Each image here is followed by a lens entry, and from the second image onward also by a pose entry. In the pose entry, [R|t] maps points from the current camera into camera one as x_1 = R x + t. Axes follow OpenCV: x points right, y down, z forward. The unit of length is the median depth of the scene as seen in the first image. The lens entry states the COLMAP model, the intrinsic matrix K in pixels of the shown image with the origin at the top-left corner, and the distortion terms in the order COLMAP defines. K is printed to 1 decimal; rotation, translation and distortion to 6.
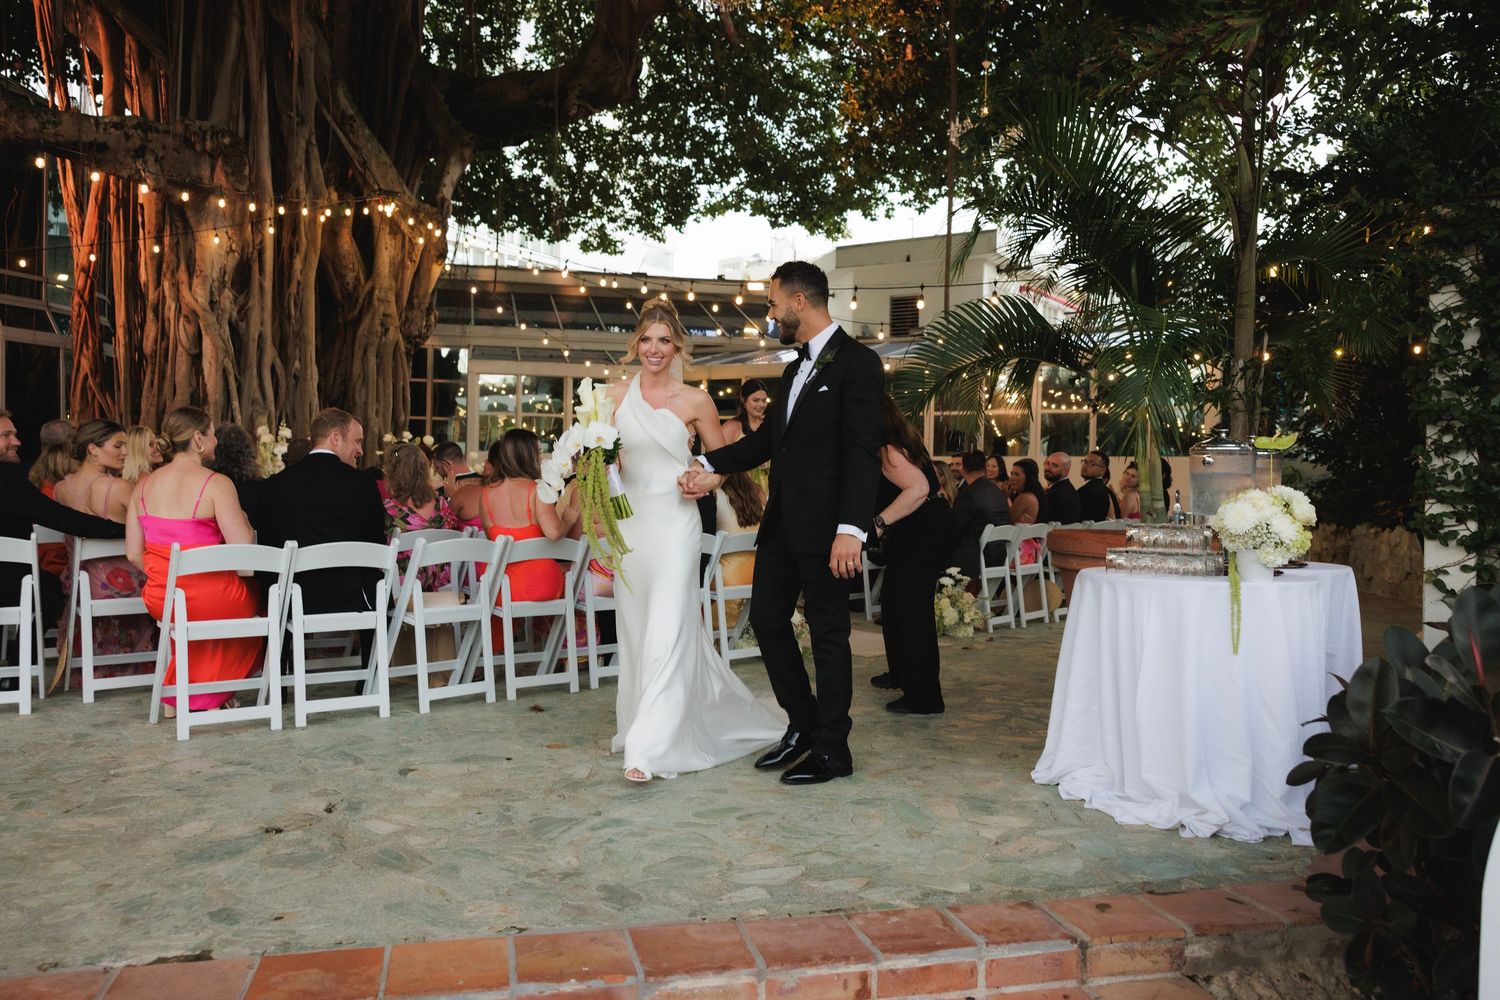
lens RADIAL K [[1178.7, 0, 742.2], [0, 1178.7, 497.7], [0, 0, 1]] dist [0.006954, 0.009264]
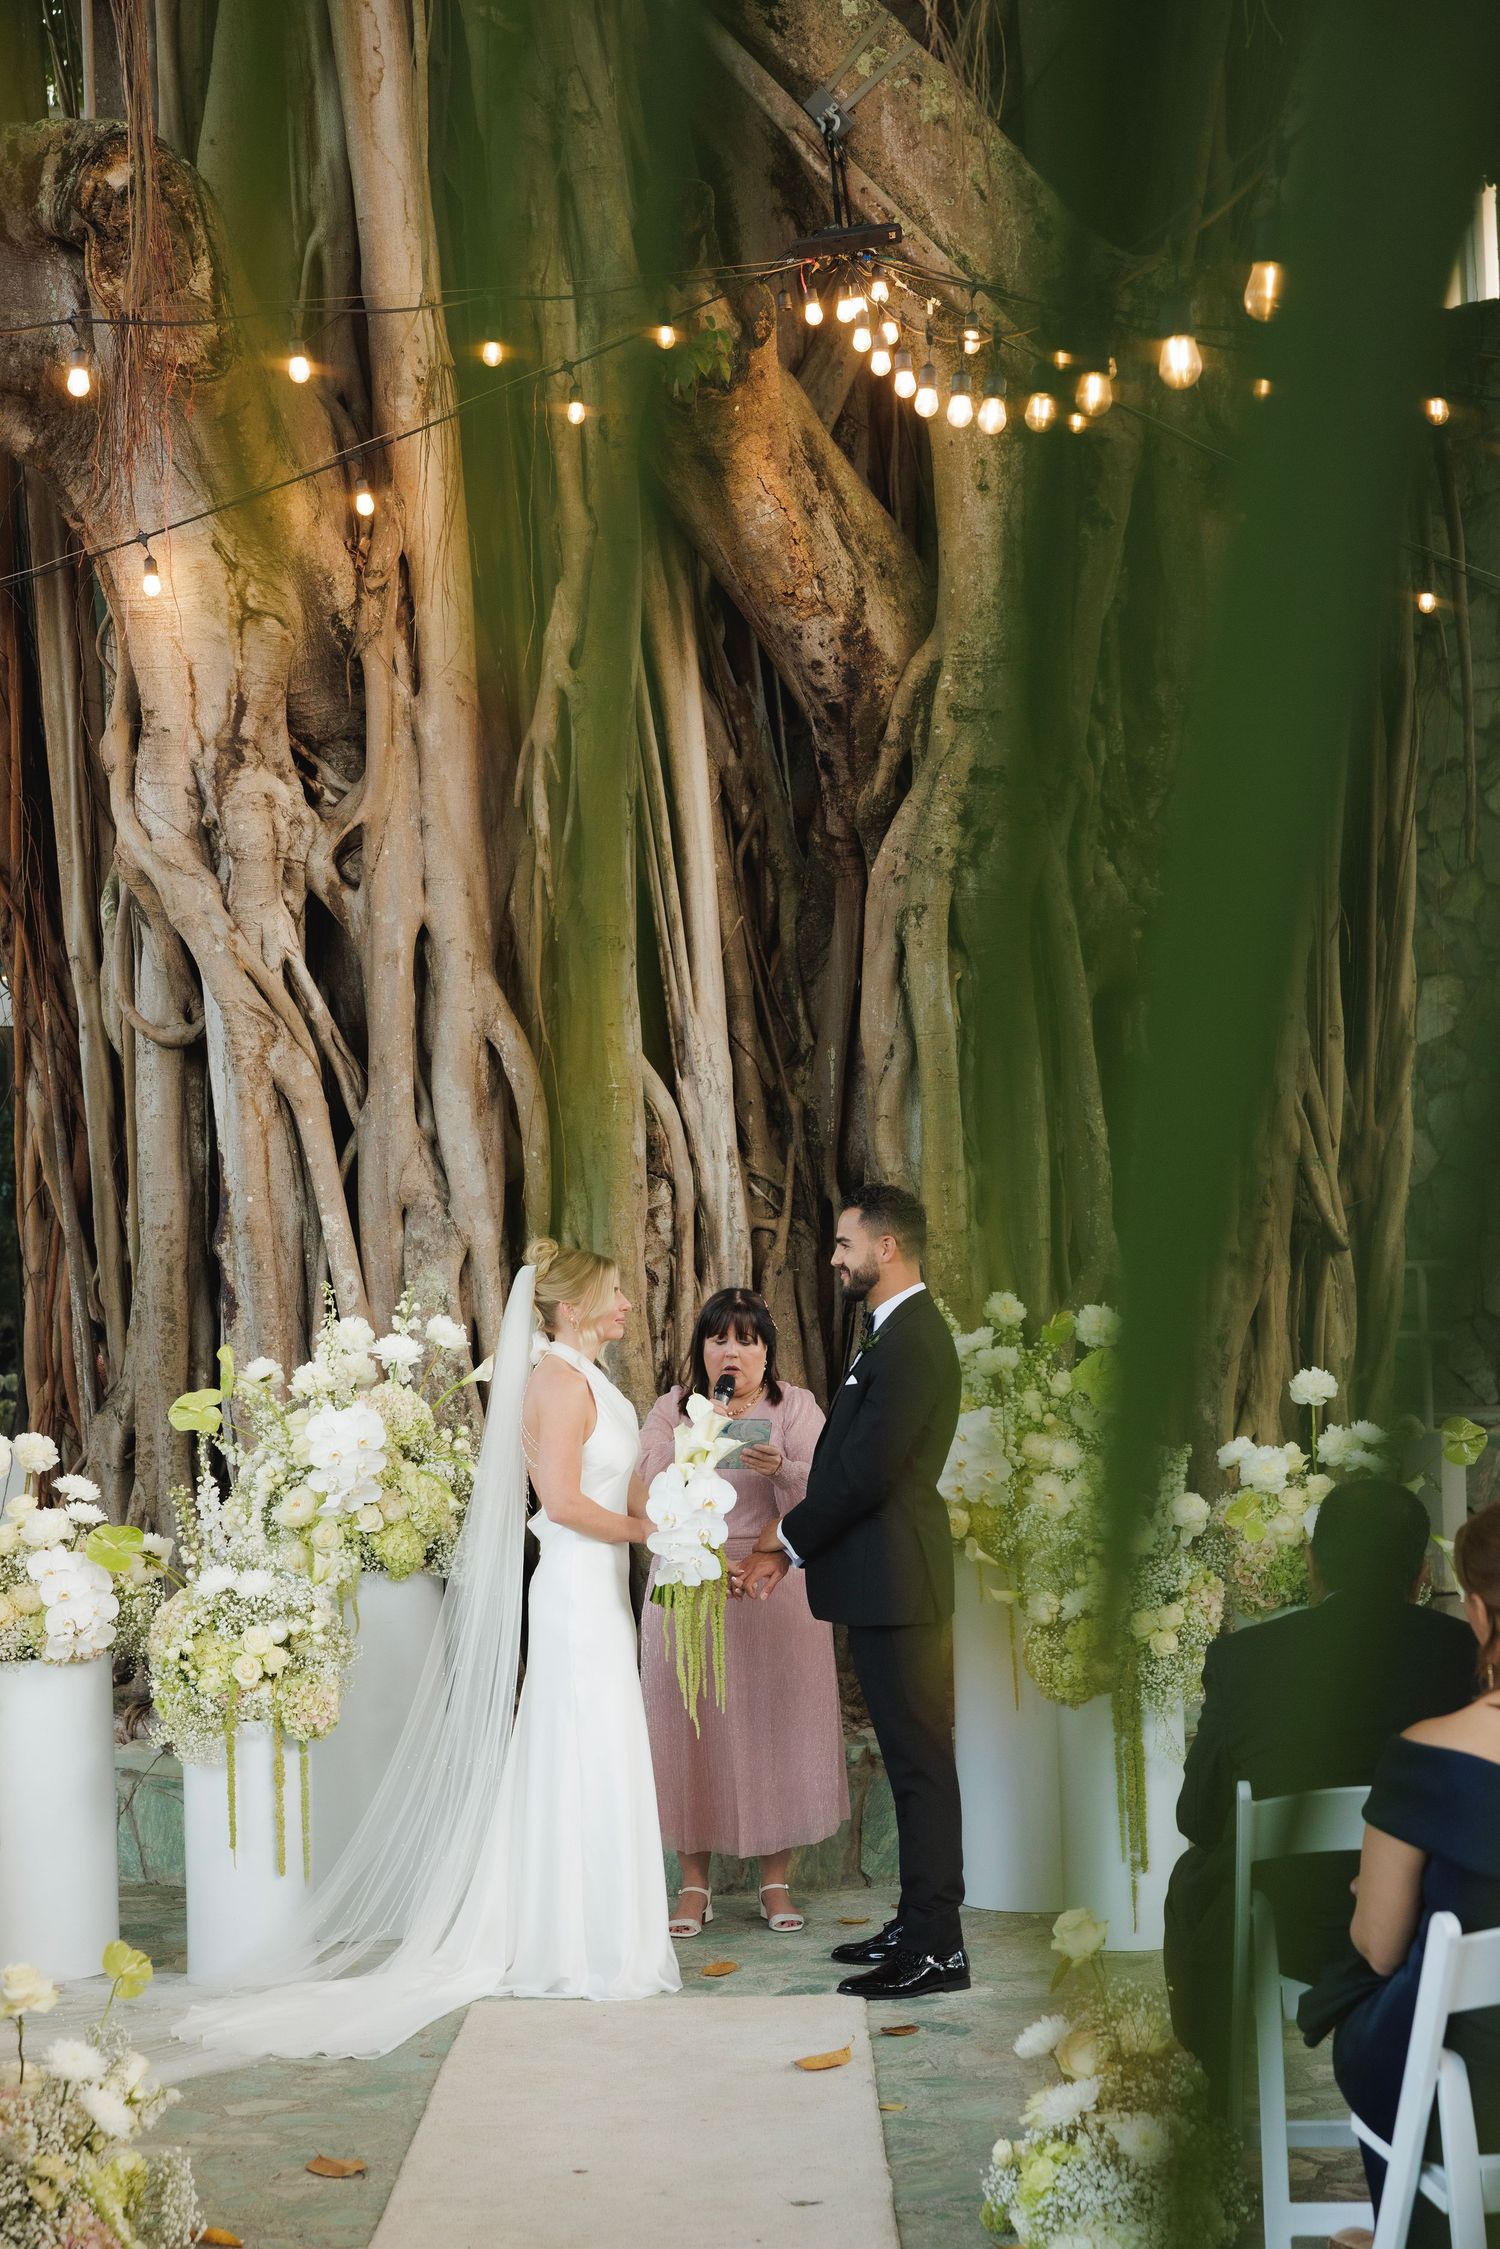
lens RADIAL K [[3551.8, 0, 744.0], [0, 3551.8, 1143.4], [0, 0, 1]] dist [0.024391, 0.000000]
pose [[0.729443, -0.067506, -0.680702, 0.061805], [0.036053, 0.997530, -0.060291, -0.021167], [0.683091, 0.019437, 0.730075, 0.226163]]
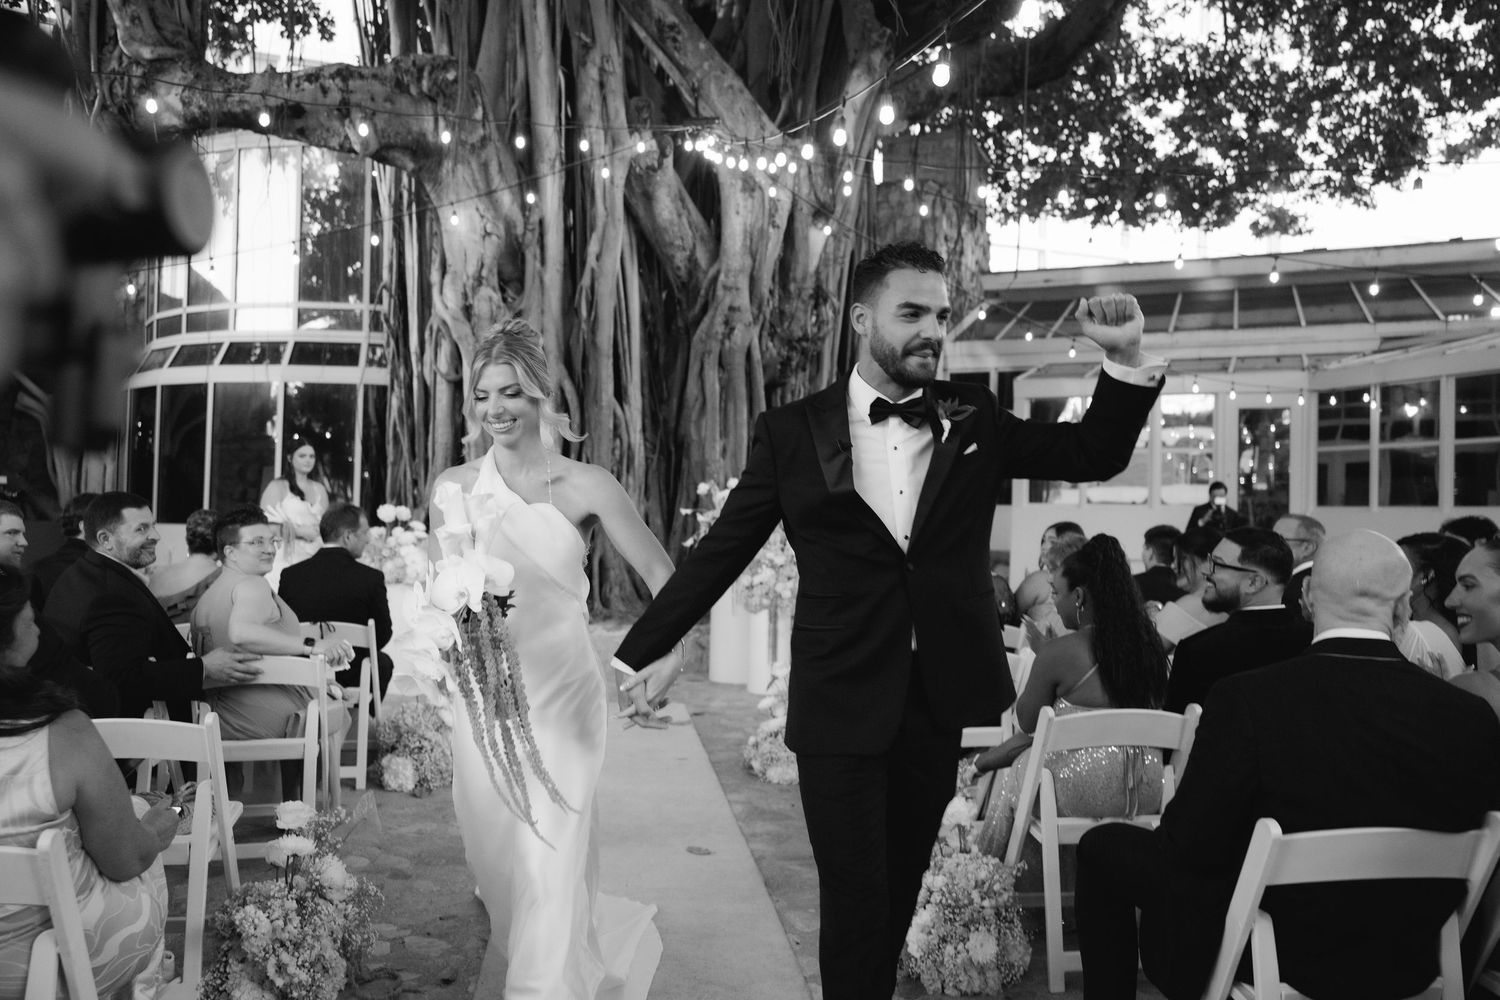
lens RADIAL K [[1178.7, 0, 742.9], [0, 1178.7, 497.2], [0, 0, 1]] dist [0.006954, 0.009264]
pose [[0.811251, -0.012783, -0.584558, 0.048137], [-0.010498, 0.999281, -0.036420, -0.010222], [0.584604, 0.035683, 0.810534, 0.220251]]
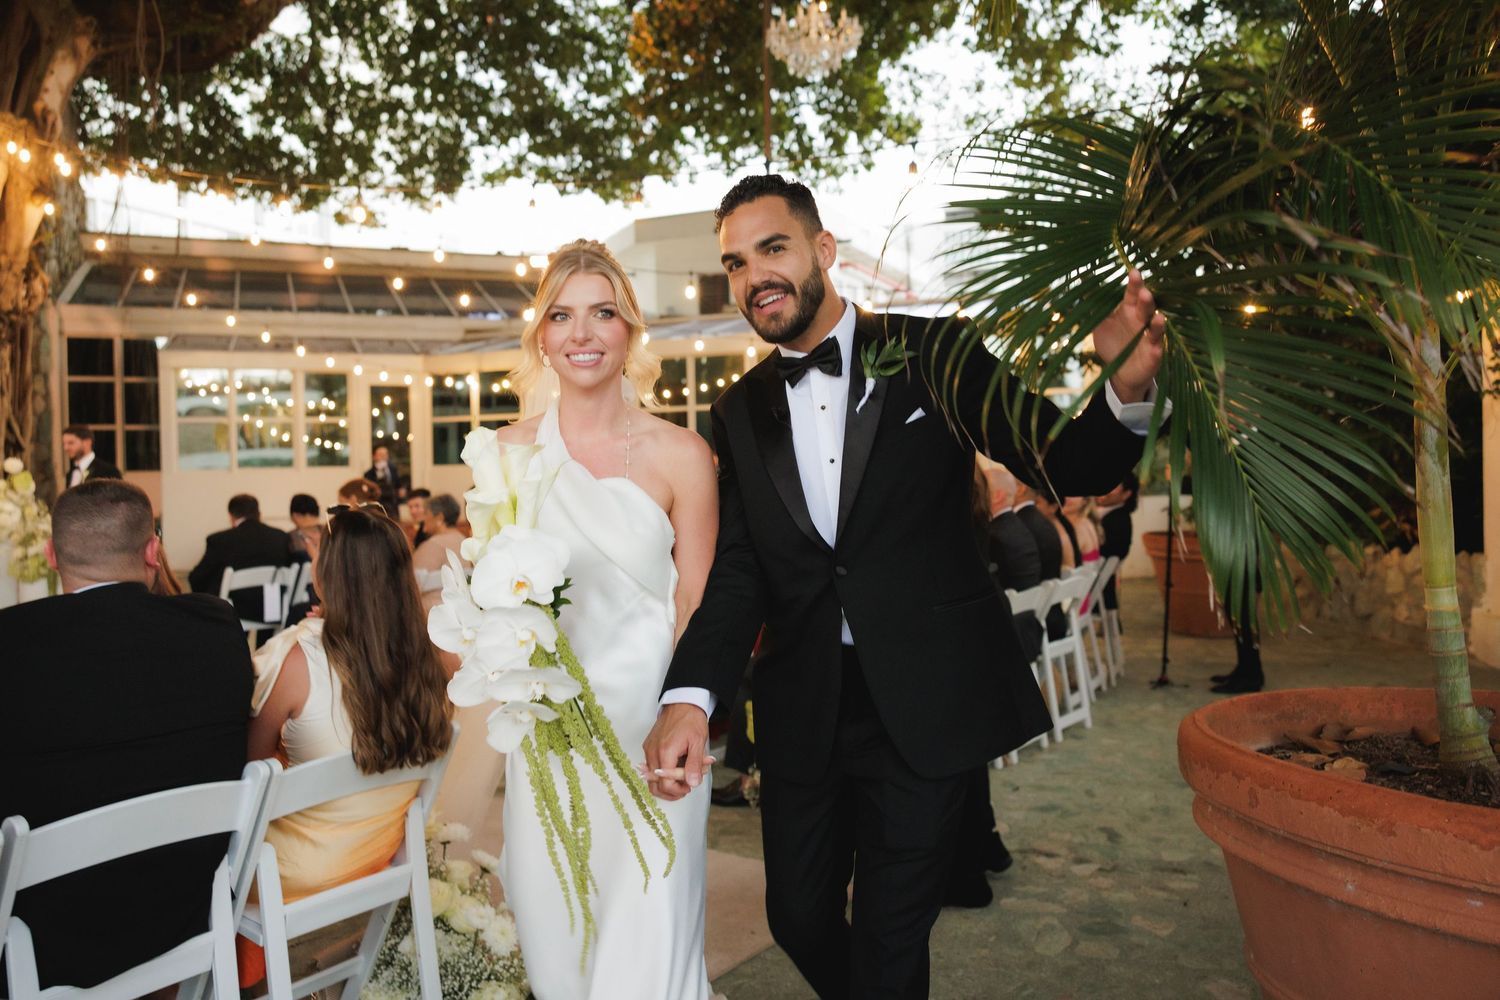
lens RADIAL K [[1178.7, 0, 742.7], [0, 1178.7, 492.2], [0, 0, 1]] dist [0.006954, 0.009264]
pose [[0.986880, -0.037584, 0.157018, 0.015068], [0.037496, 0.999291, 0.003524, -0.009874], [-0.157039, 0.002410, 0.987589, 0.132780]]
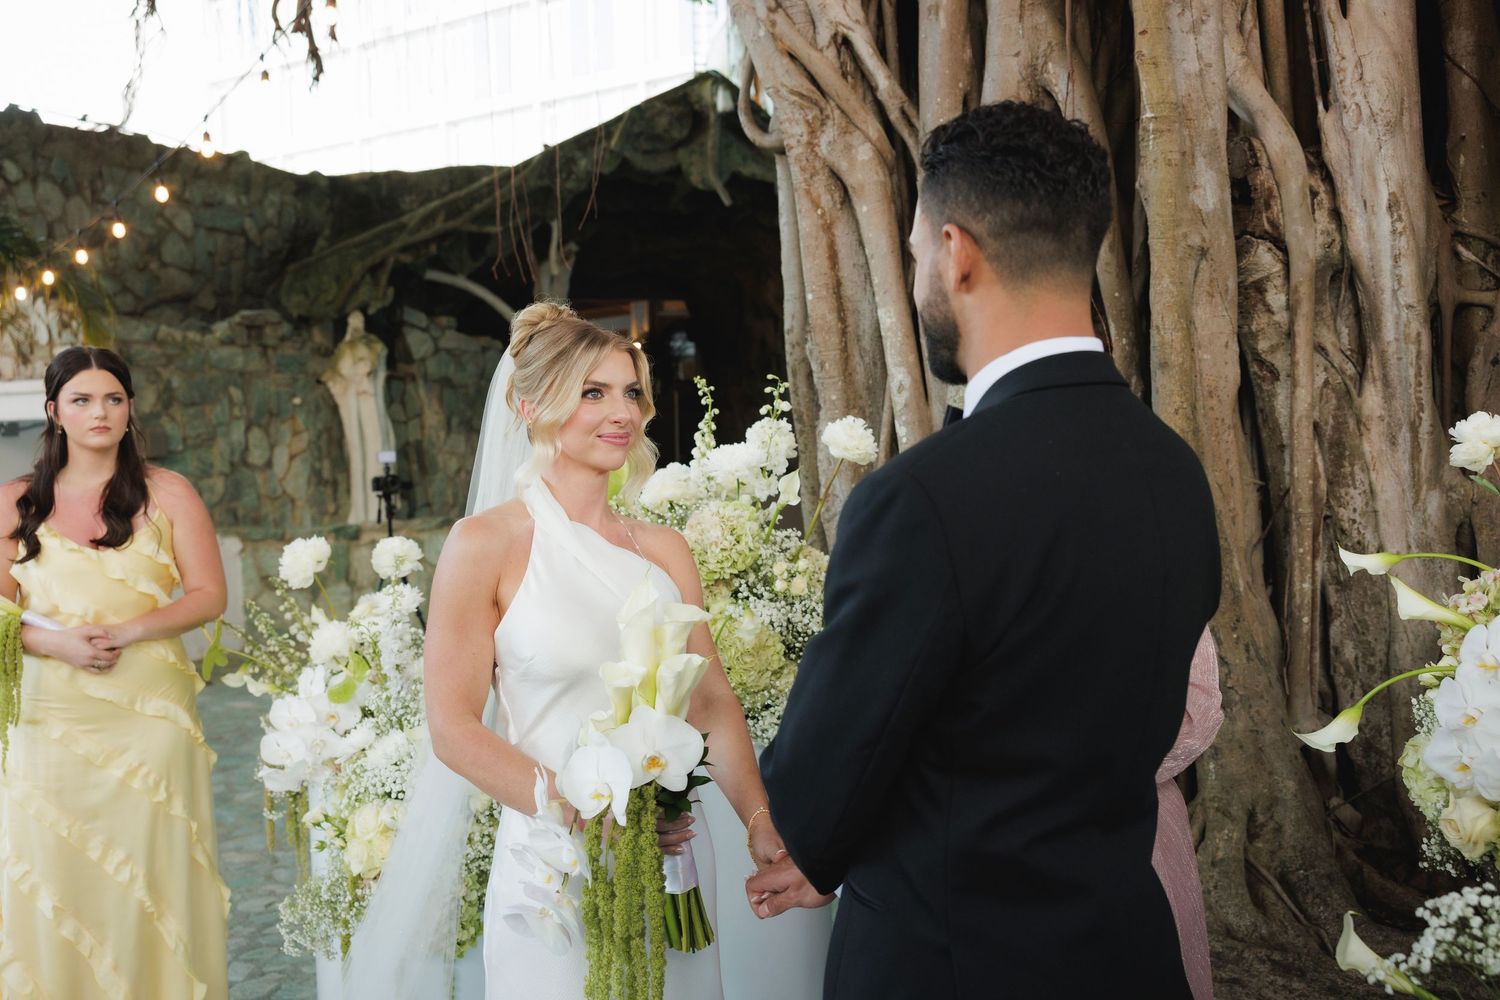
lens RADIAL K [[1334.8, 0, 749.6], [0, 1334.8, 503.0], [0, 0, 1]] dist [-0.000810, 0.012721]
pose [[-0.001640, 0.032417, -0.999473, -0.073746], [0.014128, 0.999375, 0.032390, -0.022952], [0.999899, -0.014067, -0.002097, 0.426736]]
